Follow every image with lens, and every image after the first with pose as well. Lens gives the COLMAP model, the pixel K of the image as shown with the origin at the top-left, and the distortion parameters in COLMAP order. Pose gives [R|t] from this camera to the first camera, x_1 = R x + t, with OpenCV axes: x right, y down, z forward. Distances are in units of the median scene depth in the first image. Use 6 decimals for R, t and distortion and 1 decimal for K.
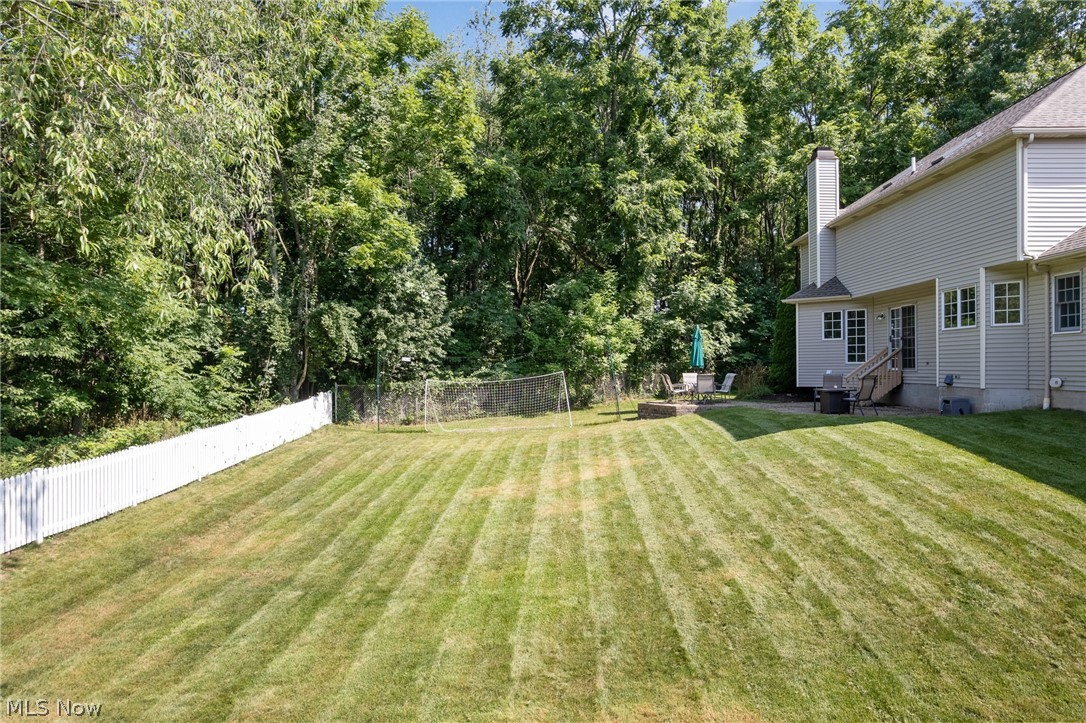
lens RADIAL K [[654.4, 0, 547.5], [0, 654.4, 366.3], [0, 0, 1]] dist [-0.040366, -0.000534]
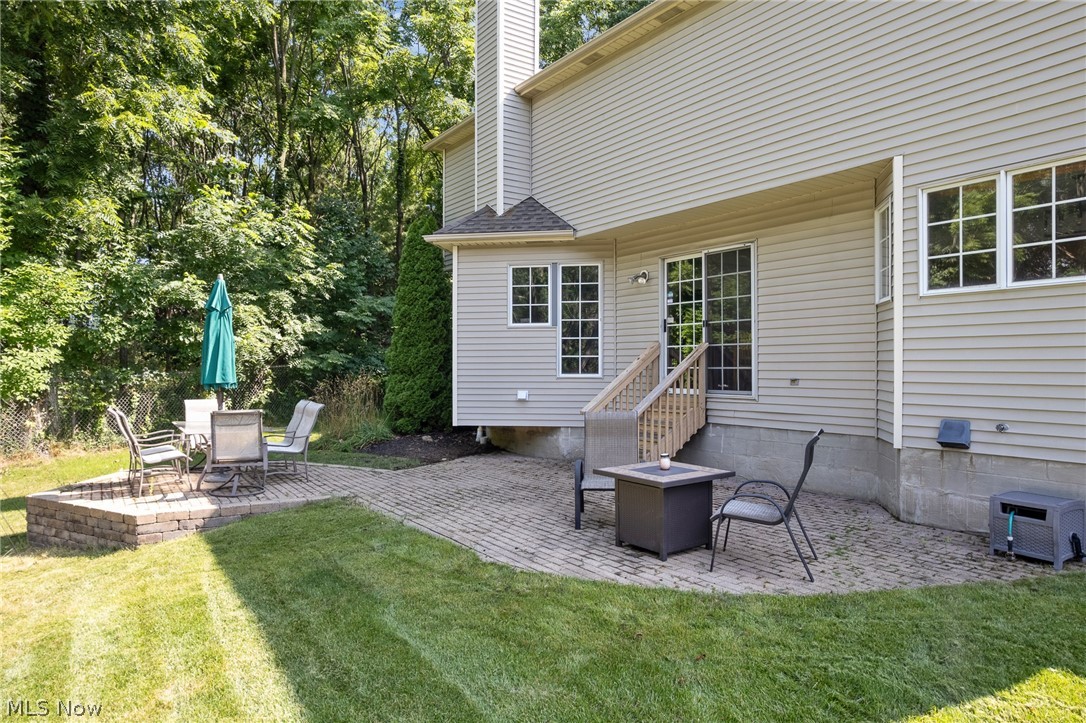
lens RADIAL K [[654.4, 0, 549.5], [0, 654.4, 369.9], [0, 0, 1]] dist [-0.040366, -0.000534]
pose [[0.799375, -0.000904, 0.600831, 0.136039], [-0.002071, 0.999989, 0.004260, -0.009300], [-0.600828, -0.004649, 0.799365, 0.504868]]
